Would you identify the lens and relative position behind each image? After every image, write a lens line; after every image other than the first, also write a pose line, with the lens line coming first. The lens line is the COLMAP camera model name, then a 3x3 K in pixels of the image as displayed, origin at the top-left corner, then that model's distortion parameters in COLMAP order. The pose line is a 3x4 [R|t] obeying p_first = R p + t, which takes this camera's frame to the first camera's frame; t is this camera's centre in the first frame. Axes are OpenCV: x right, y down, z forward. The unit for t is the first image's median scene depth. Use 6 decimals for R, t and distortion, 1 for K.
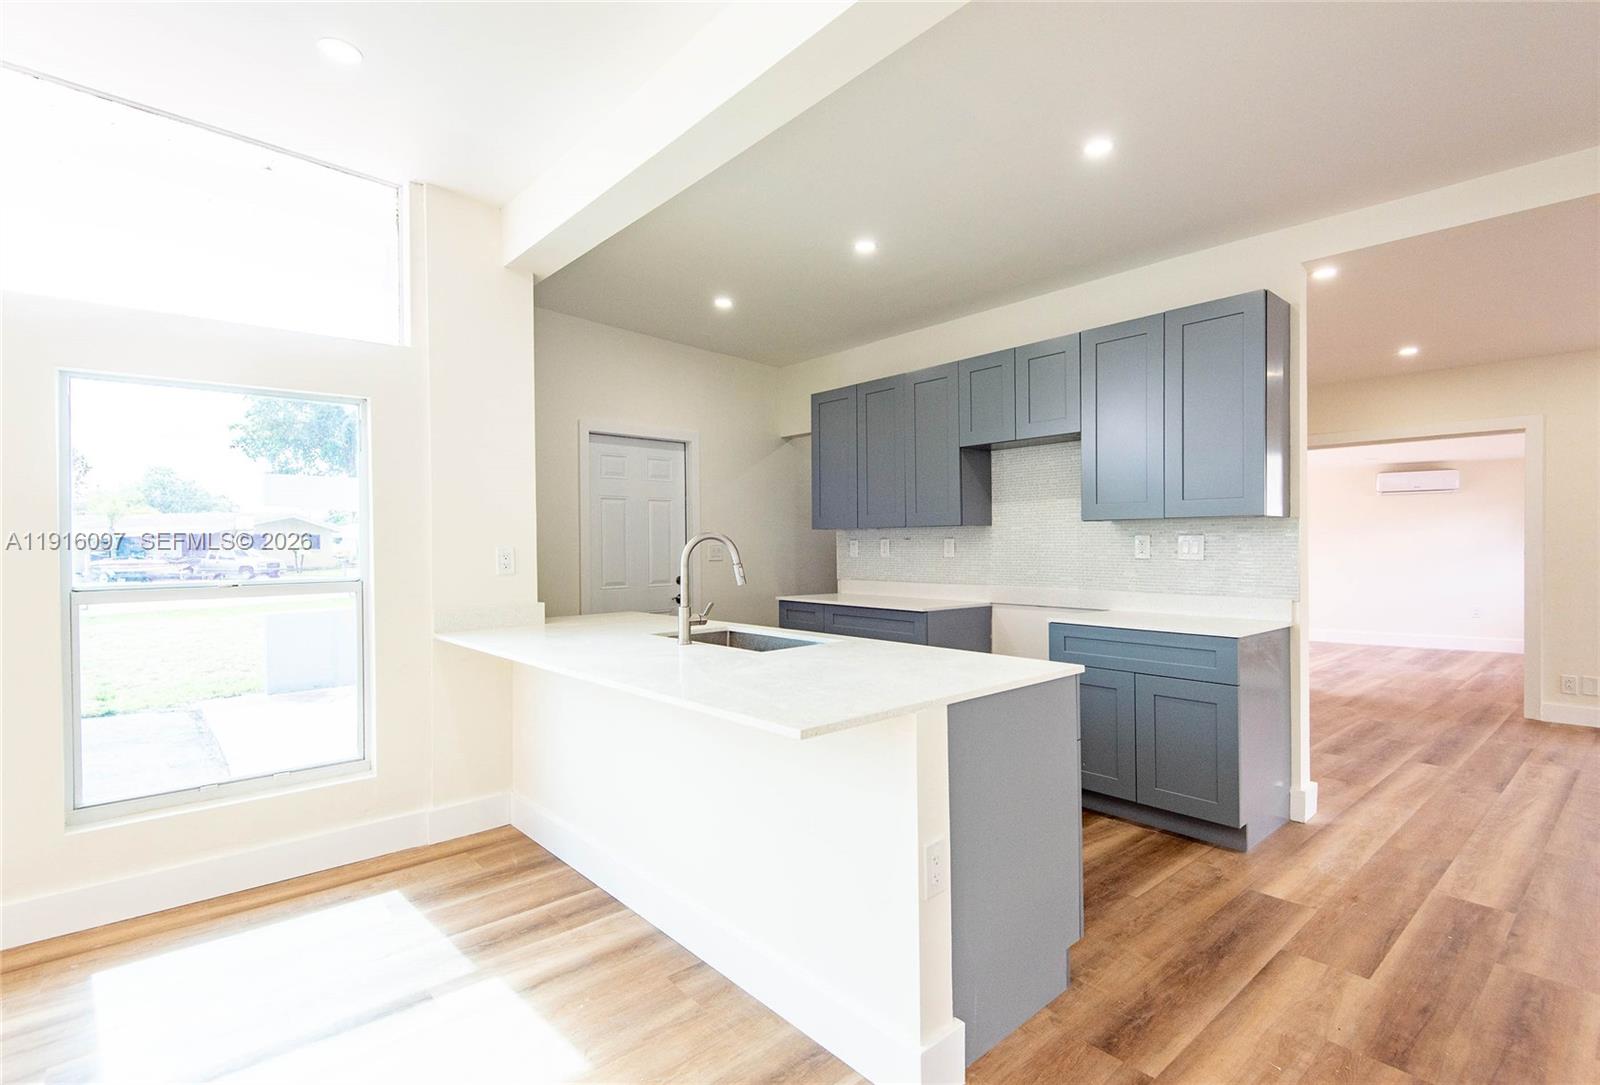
lens RADIAL K [[763.9, 0, 799.4], [0, 763.9, 536.3], [0, 0, 1]] dist [0.030389, -0.019207]
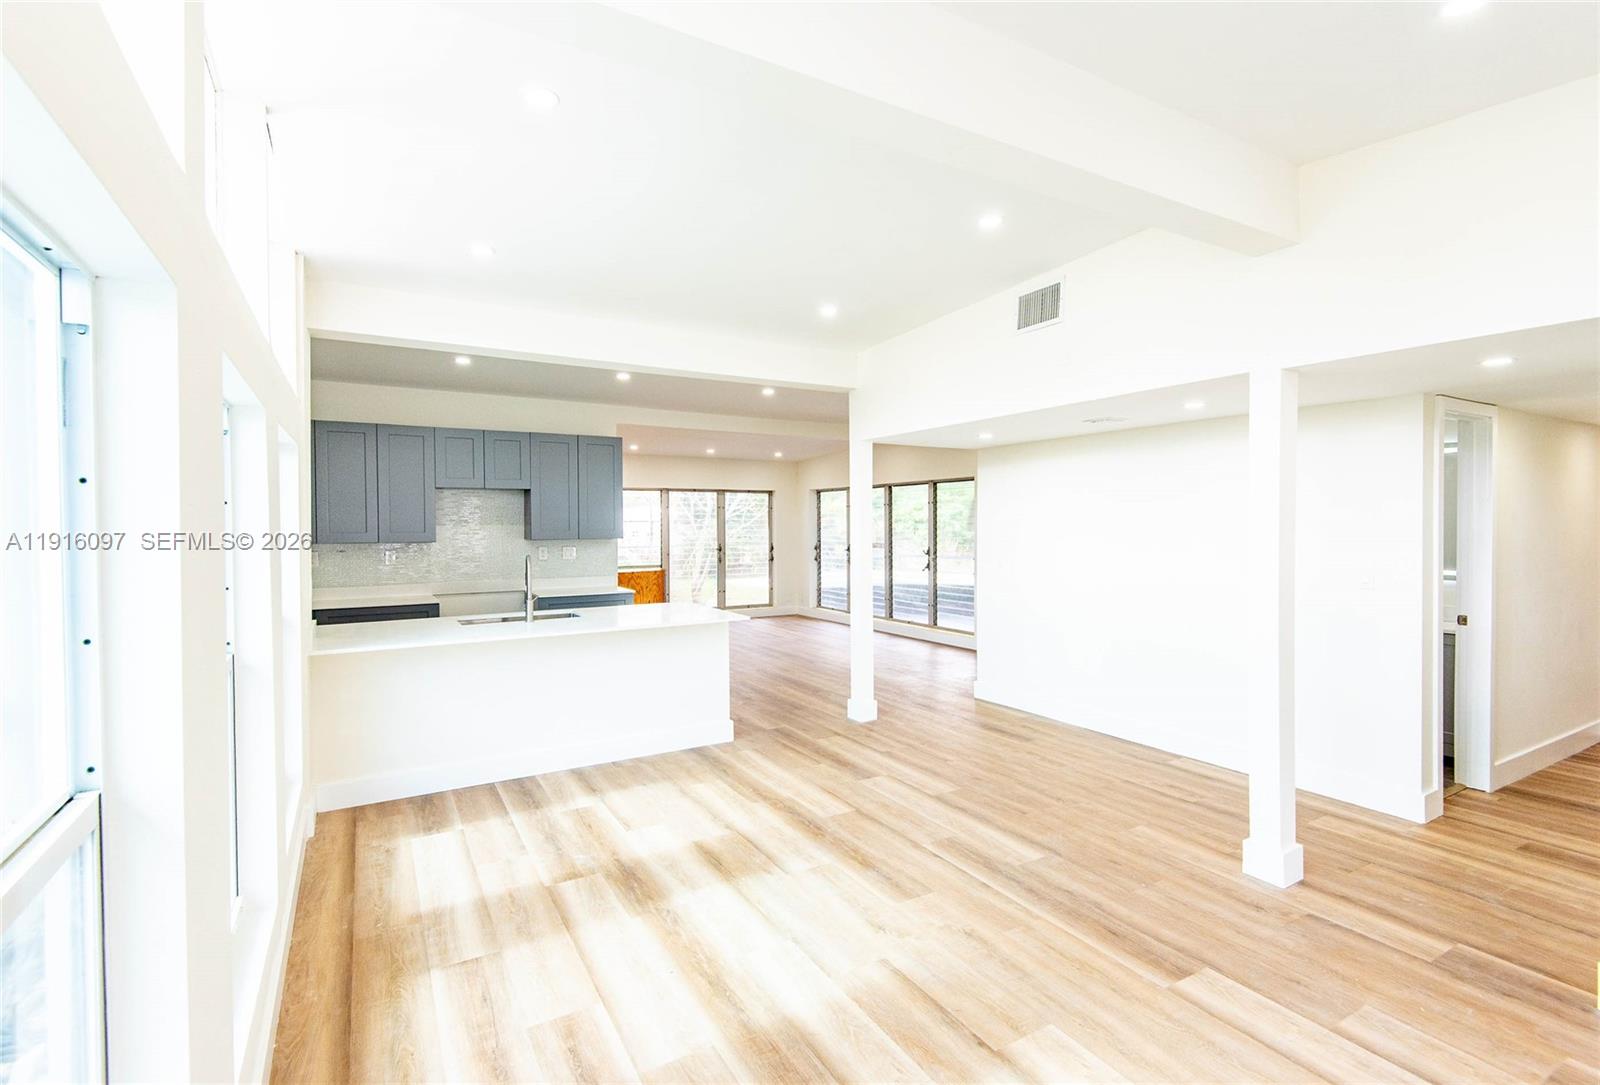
lens RADIAL K [[763.9, 0, 799.4], [0, 763.9, 536.3], [0, 0, 1]] dist [0.030389, -0.019207]
pose [[0.193406, -0.012318, 0.981042, -1.434018], [-0.003393, 0.999907, 0.013224, -0.061706], [-0.981113, -0.005887, 0.193346, 0.071499]]
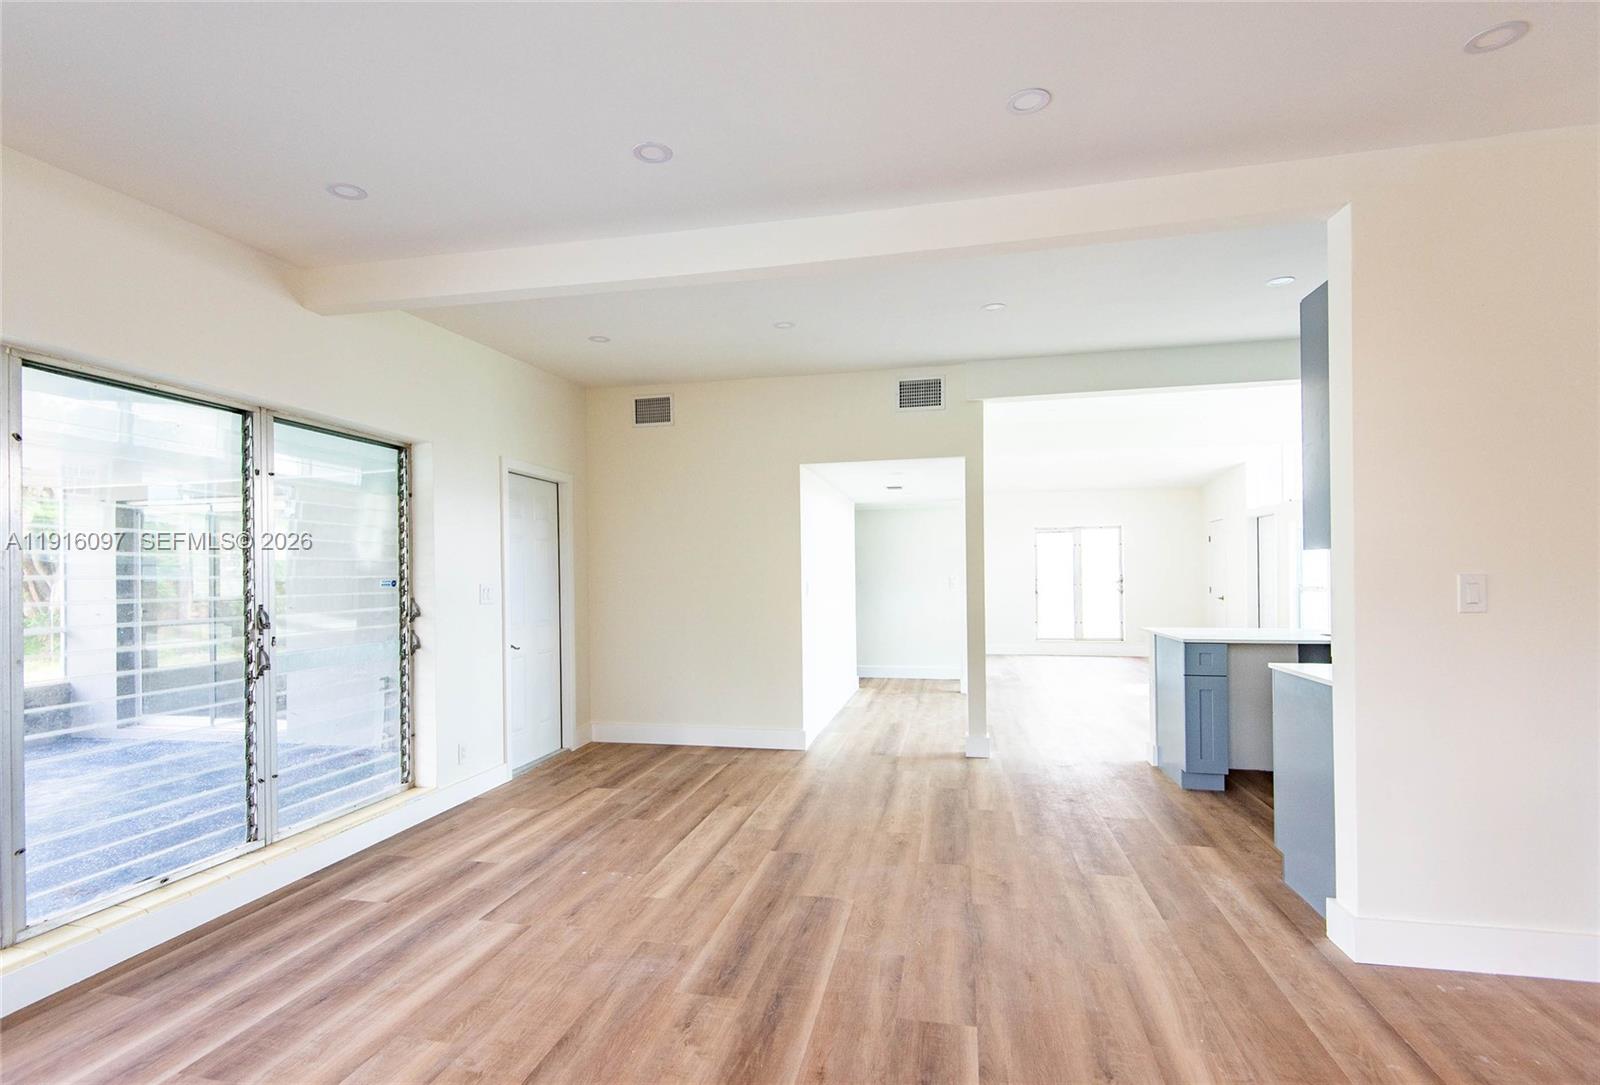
lens RADIAL K [[753.5, 0, 784.3], [0, 753.5, 577.7], [0, 0, 1]] dist [0.031760, -0.018188]
pose [[-0.811350, 0.015499, -0.584355, 1.576697], [0.019617, 0.999807, -0.000720, -0.004929], [0.584231, -0.012048, -0.811498, 1.334668]]
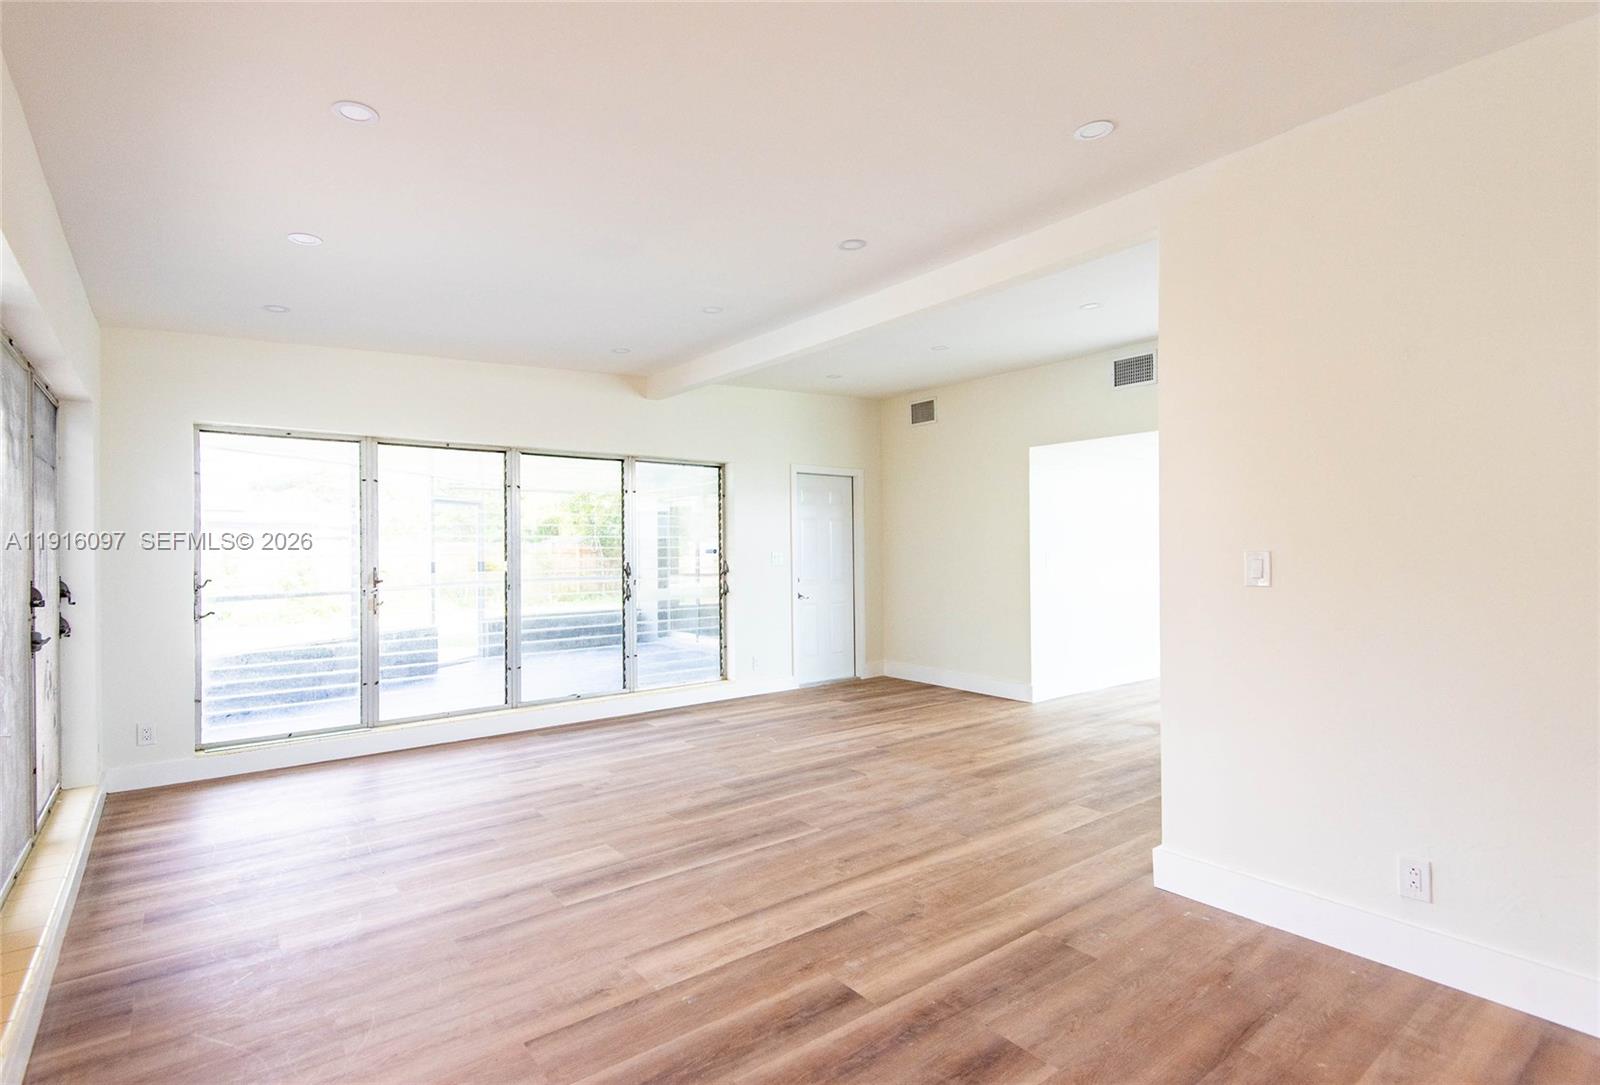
lens RADIAL K [[766.5, 0, 773.6], [0, 766.5, 547.0], [0, 0, 1]] dist [0.027337, -0.000305]
pose [[-0.996644, 0.014291, 0.080605, 1.053932], [0.013598, 0.999866, -0.009140, 0.000288], [-0.080725, -0.008013, -0.996704, 1.953234]]
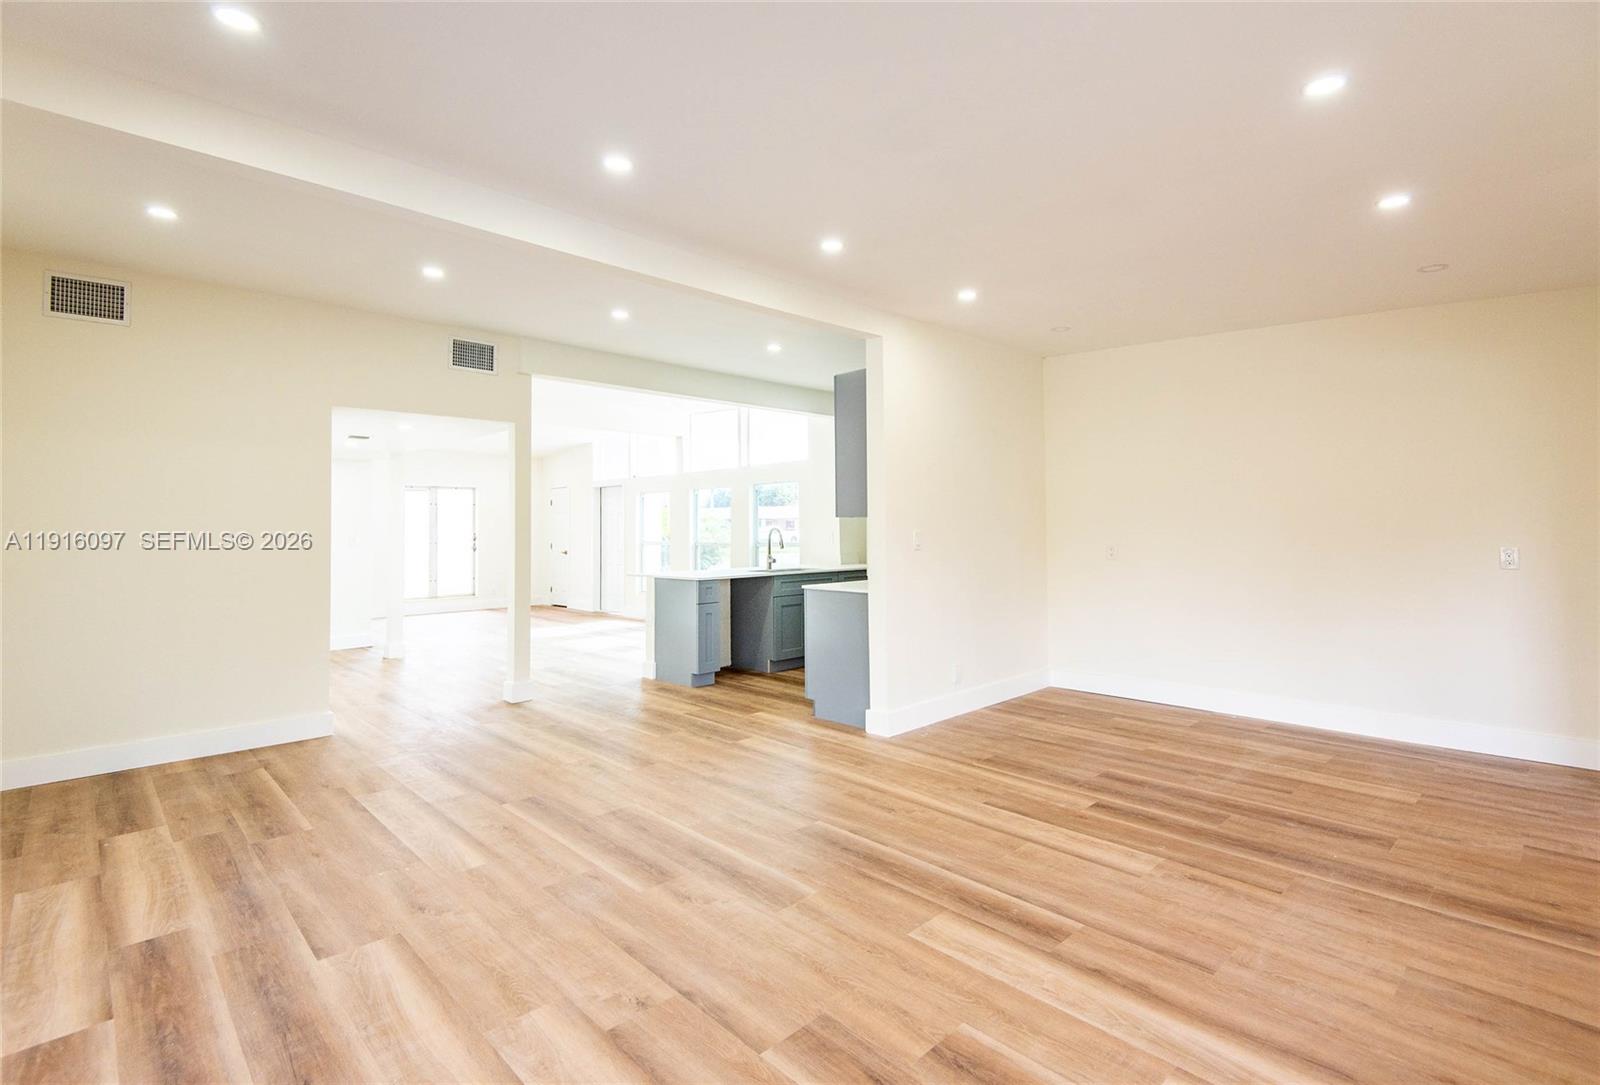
lens RADIAL K [[755.1, 0, 806.4], [0, 755.1, 507.9], [0, 0, 1]] dist [0.031052, -0.017537]
pose [[0.043122, -0.021870, -0.998830, 2.072608], [0.016622, 0.999638, -0.021170, -0.011625], [0.998932, -0.015690, 0.043469, 0.851866]]
